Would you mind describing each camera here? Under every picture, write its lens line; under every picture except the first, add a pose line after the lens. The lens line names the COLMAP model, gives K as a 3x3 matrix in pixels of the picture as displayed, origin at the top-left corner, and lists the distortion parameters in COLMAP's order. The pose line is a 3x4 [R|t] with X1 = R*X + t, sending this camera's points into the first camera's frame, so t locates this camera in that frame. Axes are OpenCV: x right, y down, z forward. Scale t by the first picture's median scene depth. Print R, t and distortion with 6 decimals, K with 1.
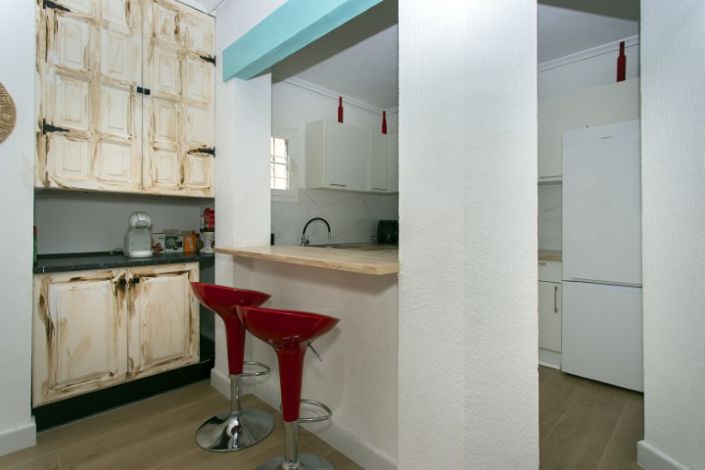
lens RADIAL K [[338.6, 0, 348.7], [0, 338.6, 225.3], [0, 0, 1]] dist [0.003808, -0.000865]
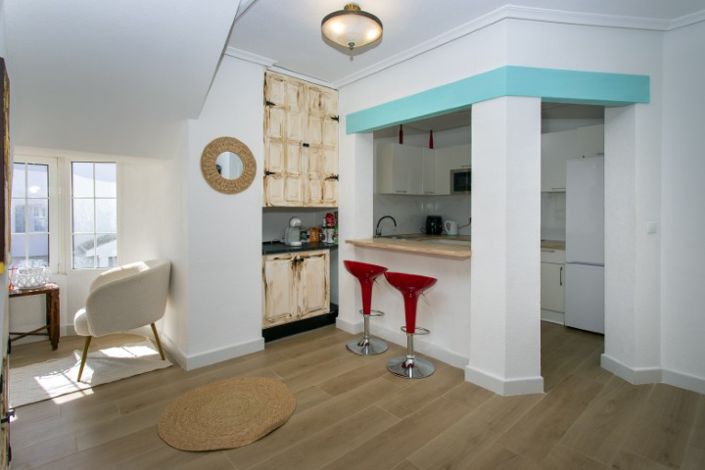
lens RADIAL K [[360.9, 0, 362.0], [0, 360.9, 210.0], [0, 0, 1]] dist [0.004524, 0.000460]
pose [[0.999985, 0.003564, 0.004107, -0.340238], [-0.003584, 0.999982, 0.004850, -0.090328], [-0.004090, -0.004864, 0.999980, -0.762085]]
